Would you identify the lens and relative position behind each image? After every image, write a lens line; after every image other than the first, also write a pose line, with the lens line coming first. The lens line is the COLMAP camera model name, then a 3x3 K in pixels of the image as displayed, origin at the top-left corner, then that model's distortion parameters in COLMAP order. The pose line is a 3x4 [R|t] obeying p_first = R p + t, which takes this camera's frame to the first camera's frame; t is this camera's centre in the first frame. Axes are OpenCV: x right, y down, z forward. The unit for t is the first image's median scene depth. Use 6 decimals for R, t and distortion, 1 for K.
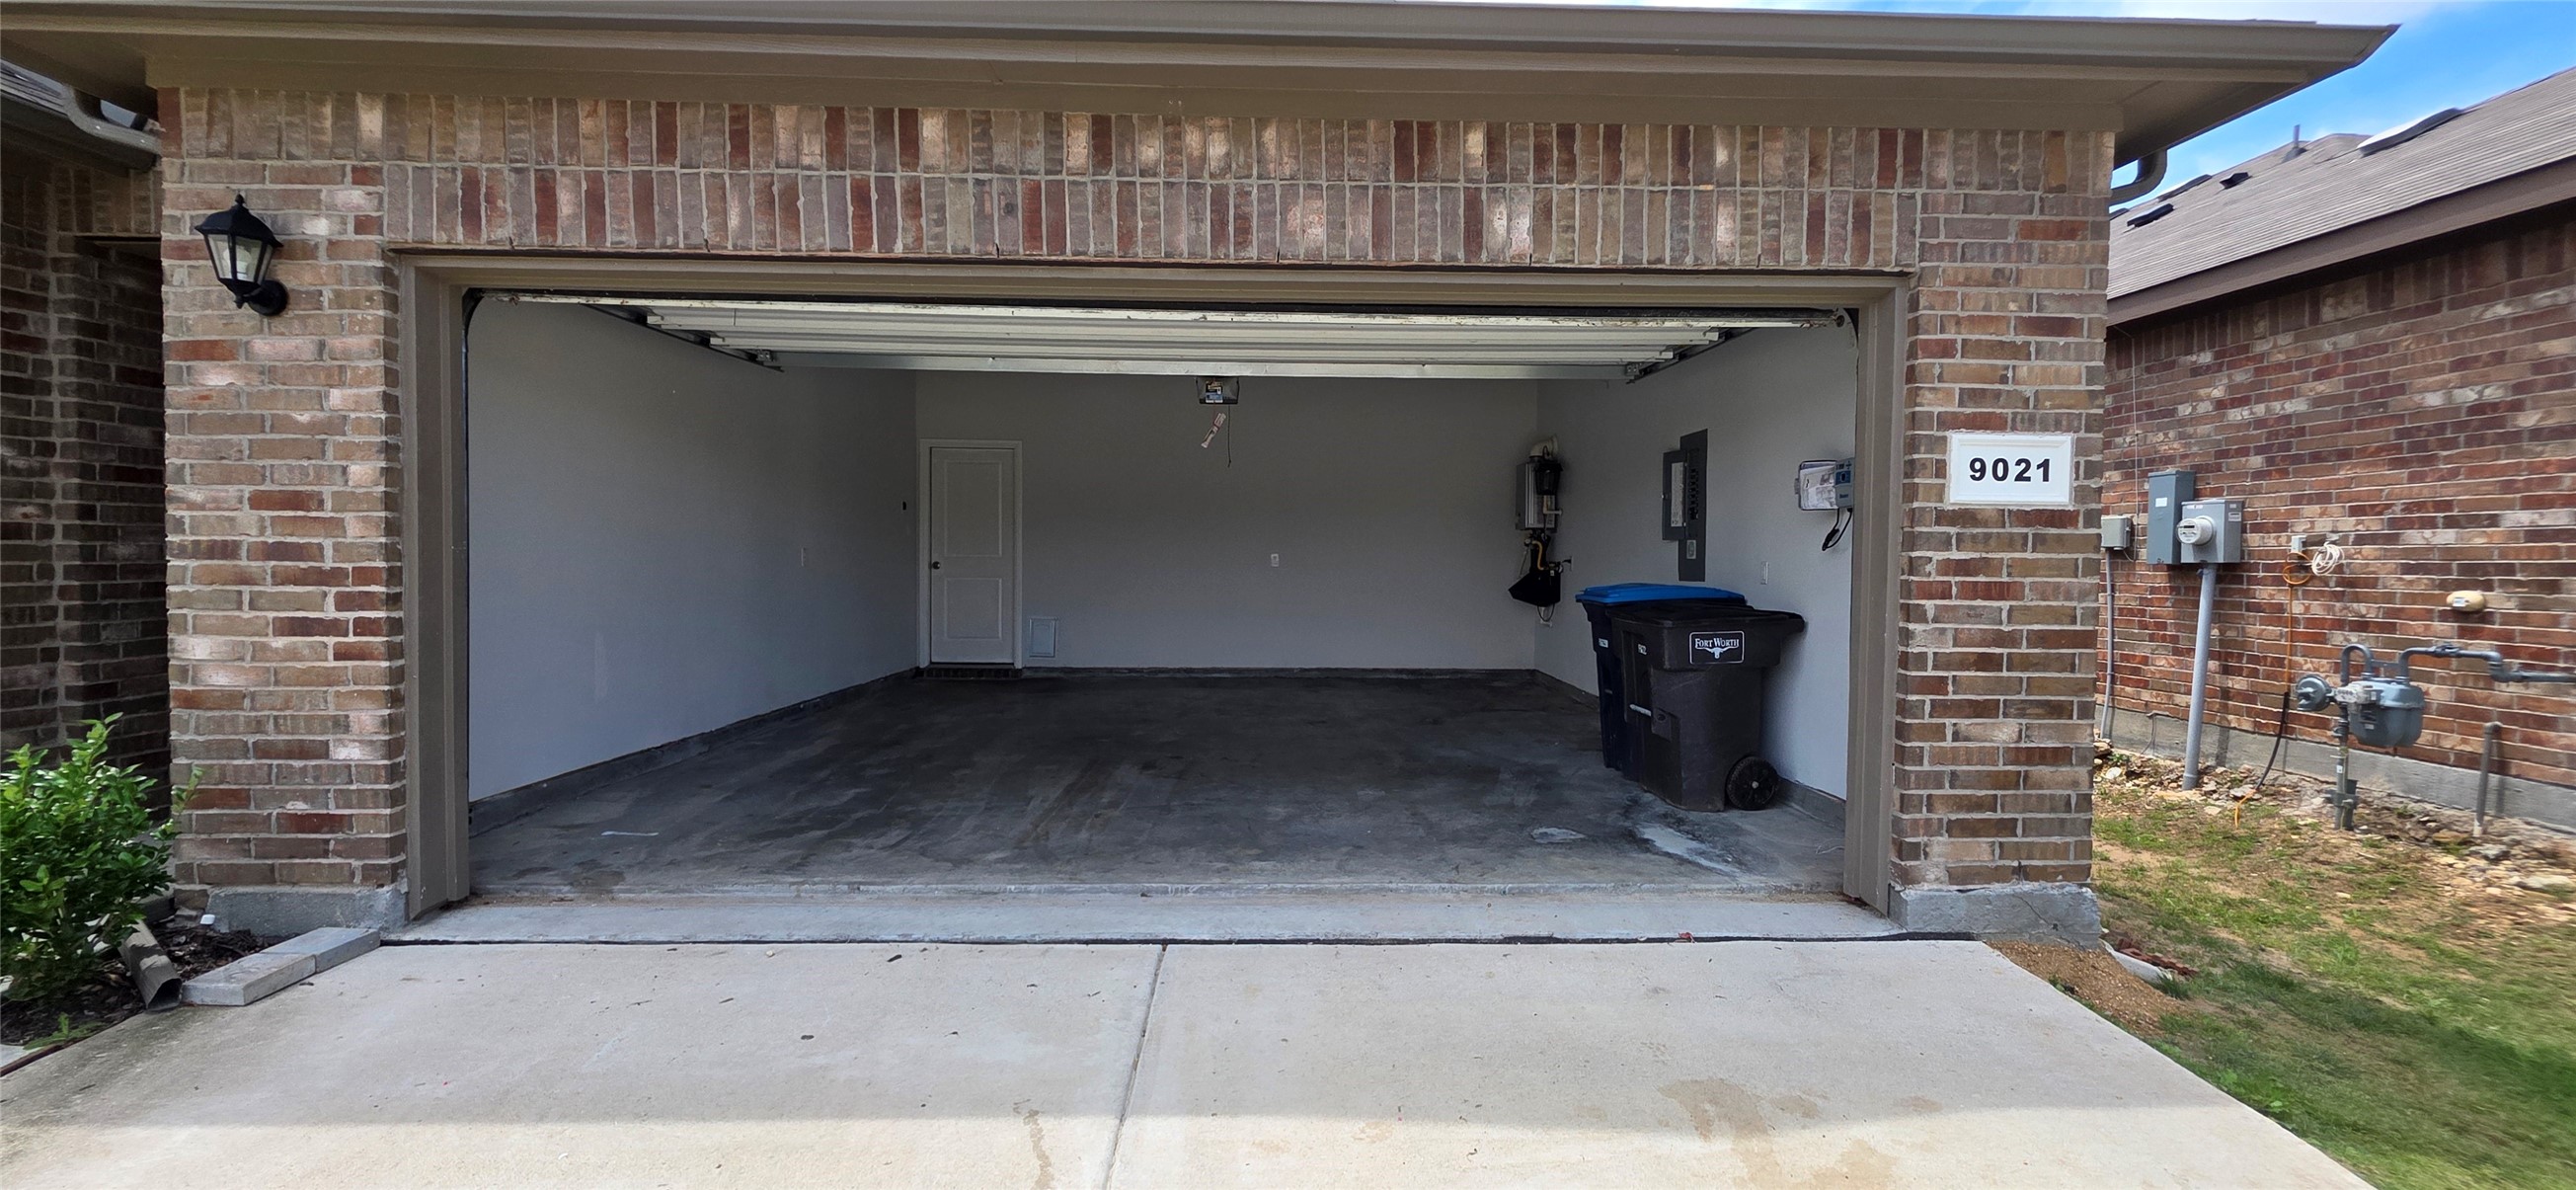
lens RADIAL K [[1032.0, 0, 1302.6], [0, 1032.0, 584.8], [0, 0, 1]] dist [0.001894, -0.001180]
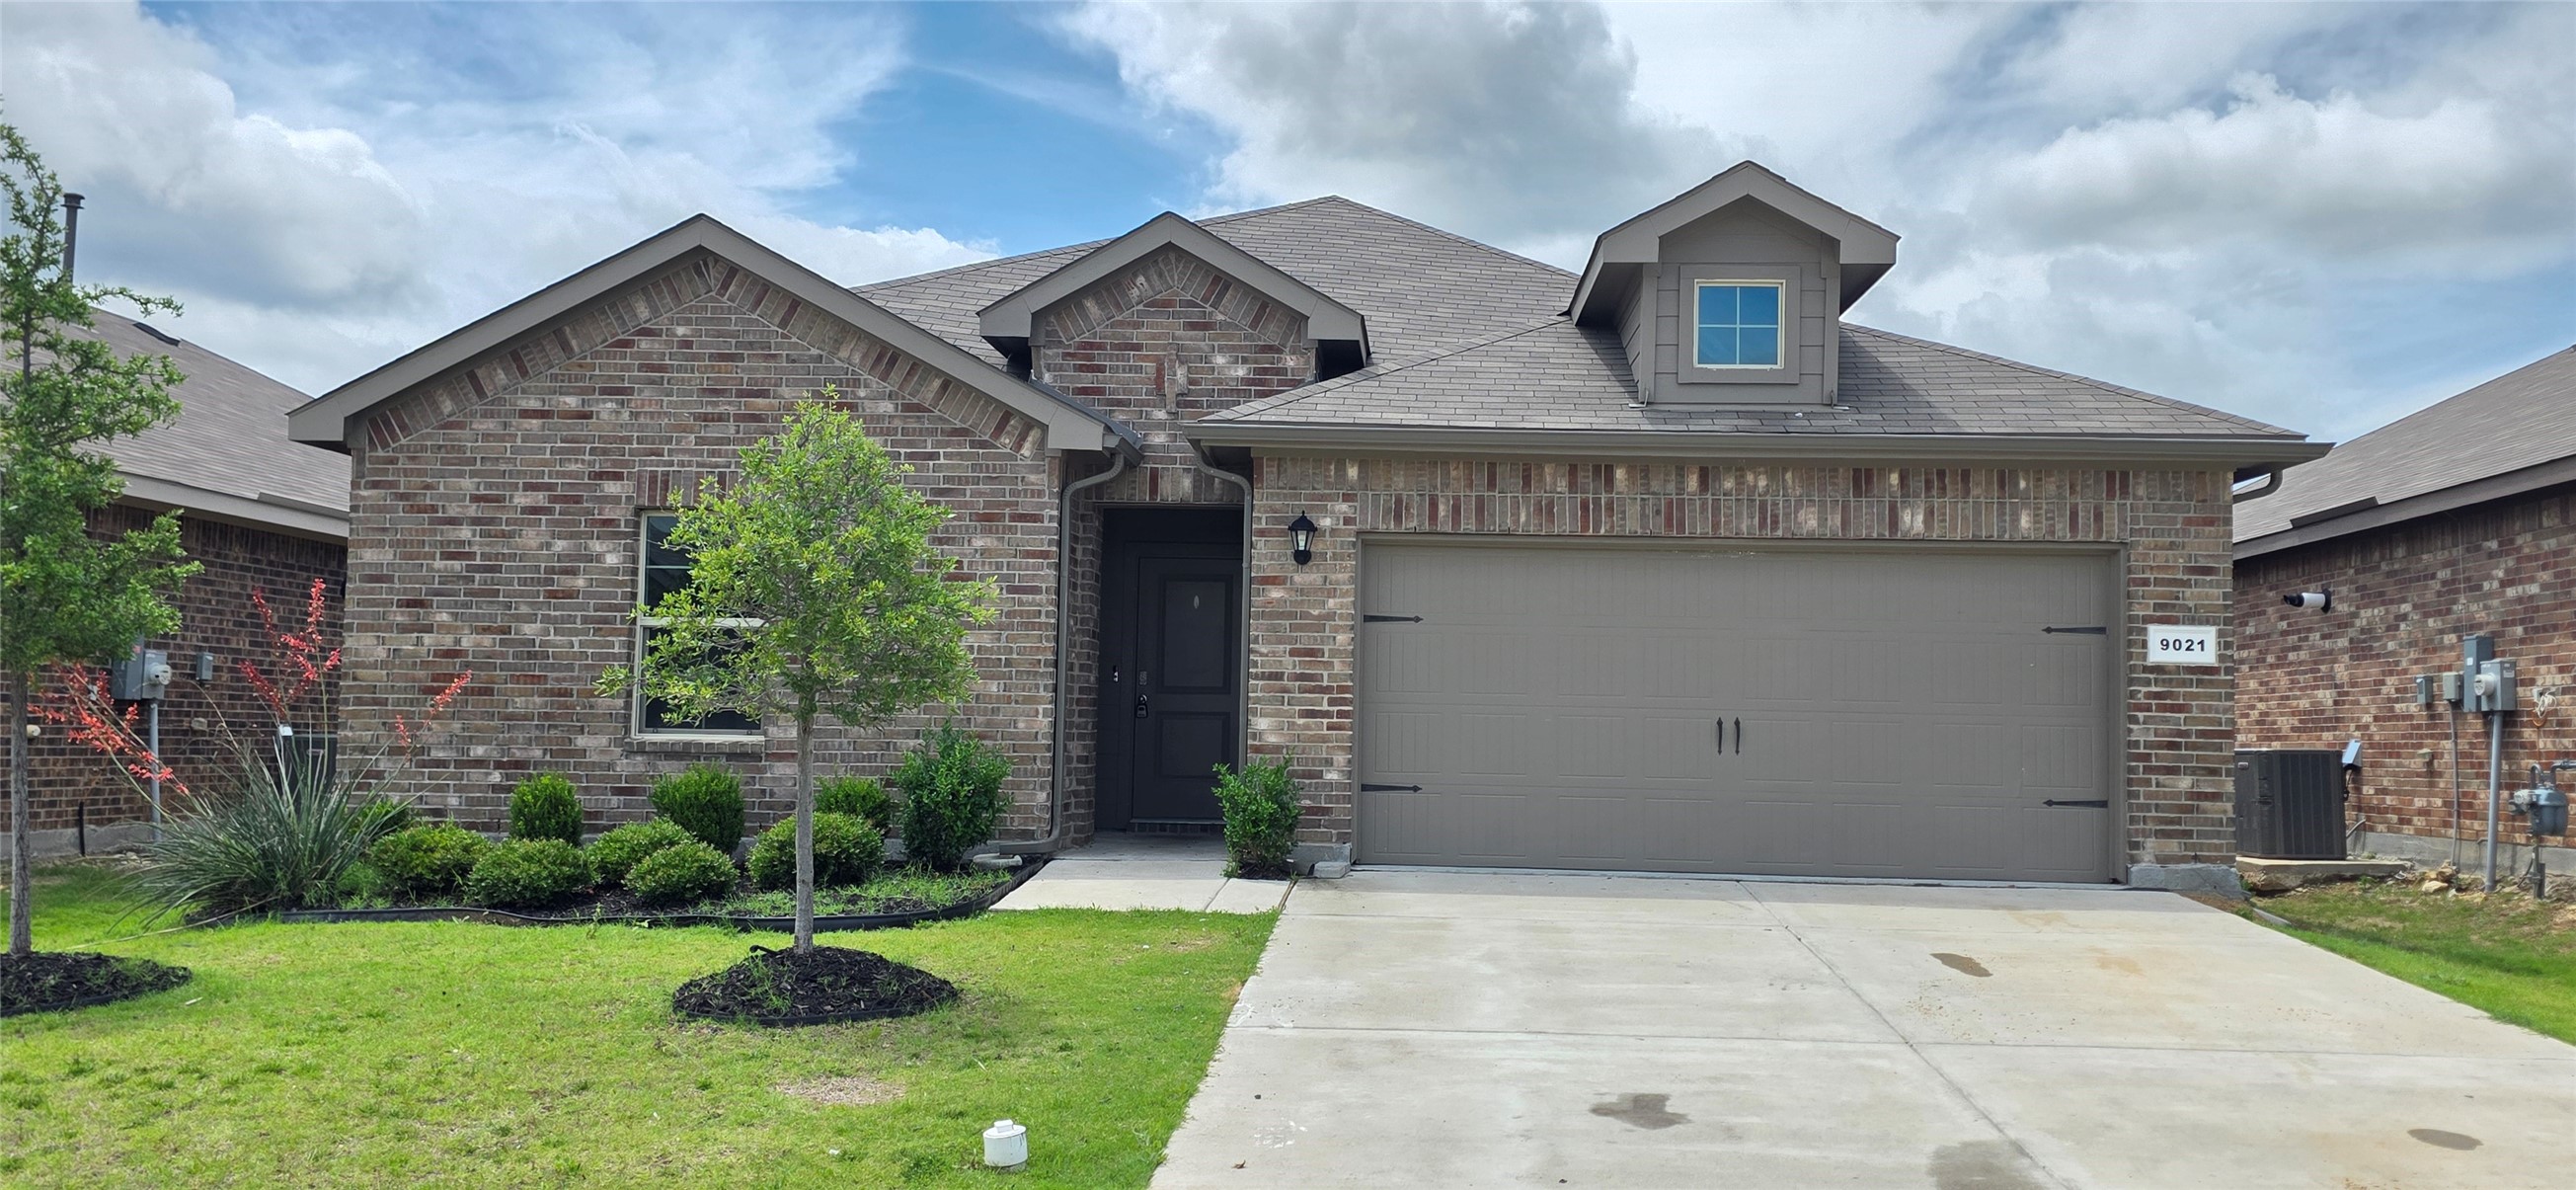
lens RADIAL K [[2101.9, 0, 1340.1], [0, 2101.9, 594.3], [0, 0, 1]] dist [0.098796, -0.141662]
pose [[0.997293, 0.006739, -0.073222, -0.588278], [-0.014017, 0.994955, -0.099340, 0.210327], [0.072183, 0.100098, 0.992356, -3.055698]]
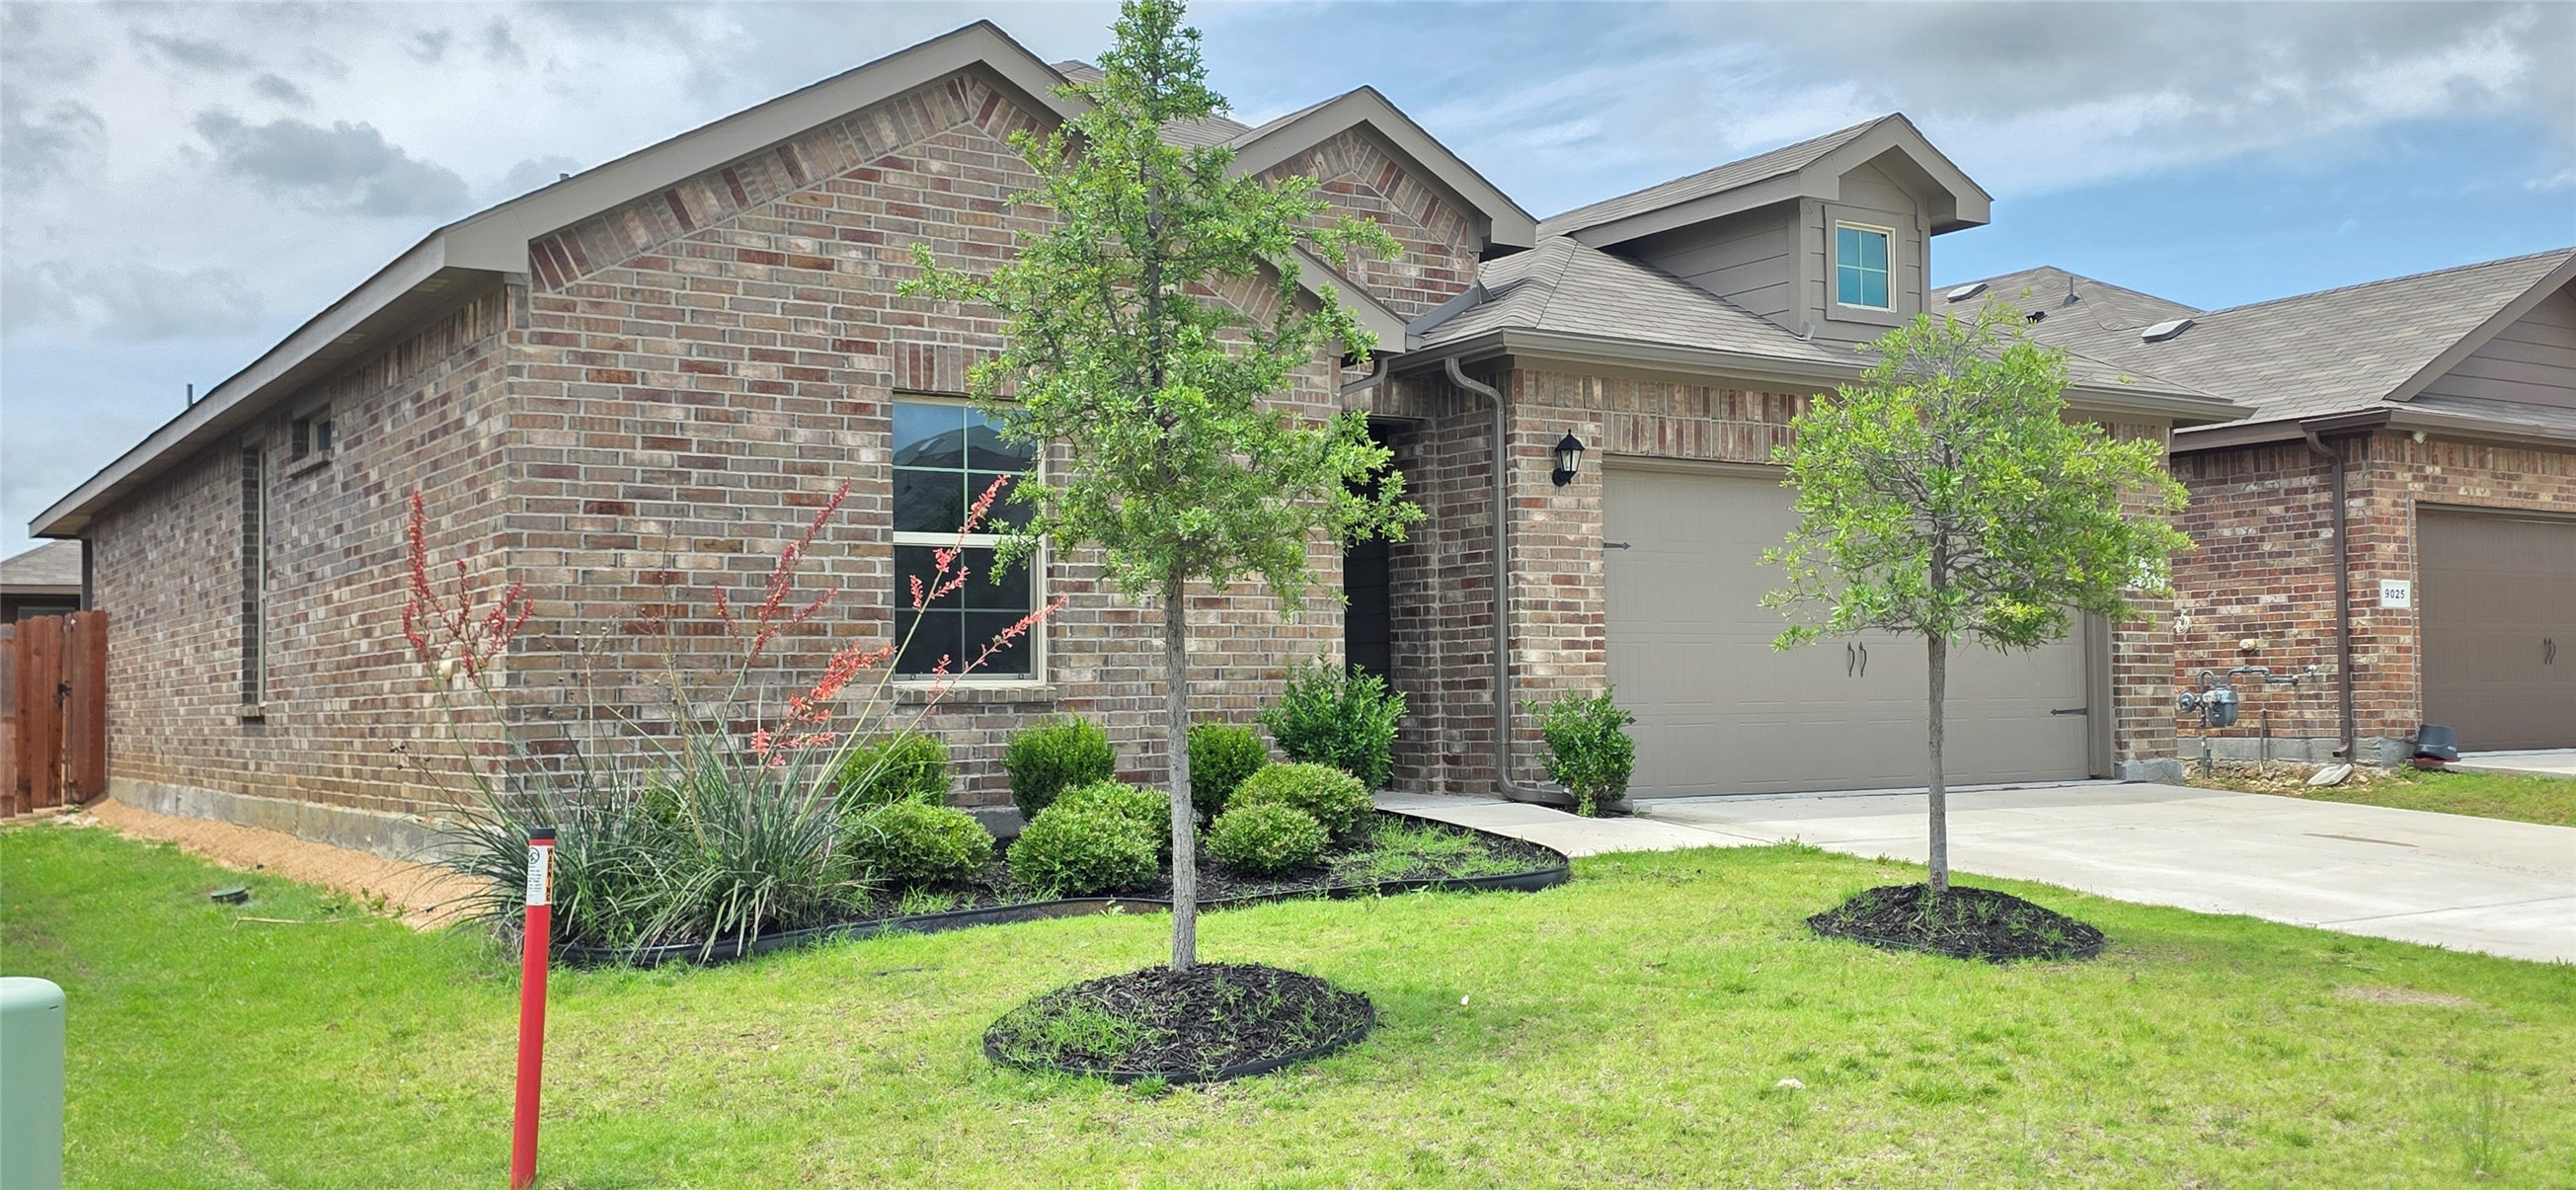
lens RADIAL K [[2296.6, 0, 1310.7], [0, 2296.6, 616.5], [0, 0, 1]] dist [0.082825, -0.123309]
pose [[0.849290, 0.002196, 0.527923, -3.550484], [0.032106, 0.997926, -0.055801, 0.206215], [-0.526950, 0.064341, 0.847457, -2.330598]]
